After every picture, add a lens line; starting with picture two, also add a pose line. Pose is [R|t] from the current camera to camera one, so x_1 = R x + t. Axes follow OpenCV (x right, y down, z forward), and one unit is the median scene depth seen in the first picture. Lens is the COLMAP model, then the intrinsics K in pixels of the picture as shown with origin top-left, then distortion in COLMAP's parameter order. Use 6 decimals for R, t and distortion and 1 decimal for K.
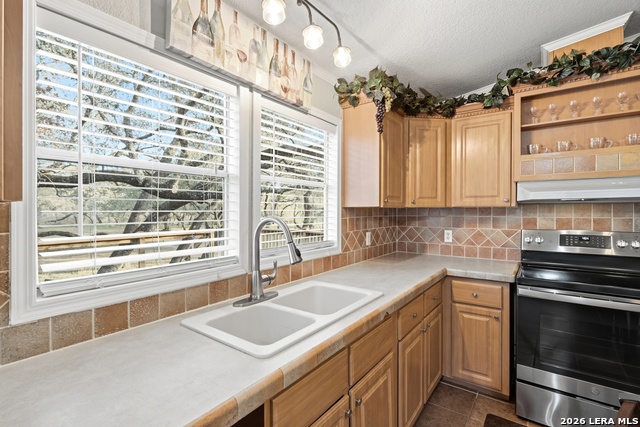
lens RADIAL K [[296.1, 0, 321.9], [0, 296.1, 212.6], [0, 0, 1]] dist [-0.003111, -0.001307]
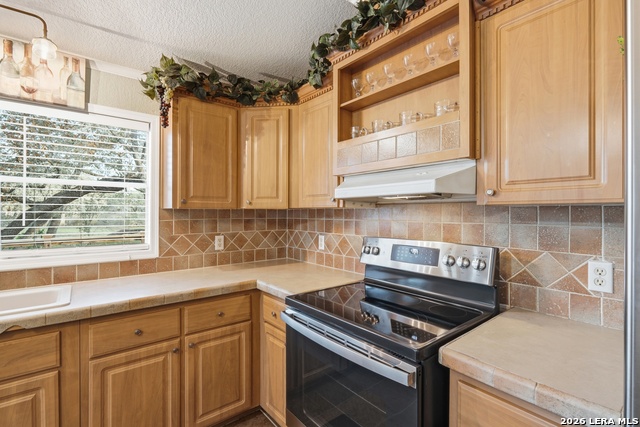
lens RADIAL K [[296.1, 0, 320.8], [0, 296.1, 212.9], [0, 0, 1]] dist [-0.003111, -0.001307]
pose [[0.969876, 0.002100, -0.243591, 0.726278], [-0.002682, 0.999994, -0.002058, -0.004161], [0.243586, 0.002649, 0.969876, 0.195333]]
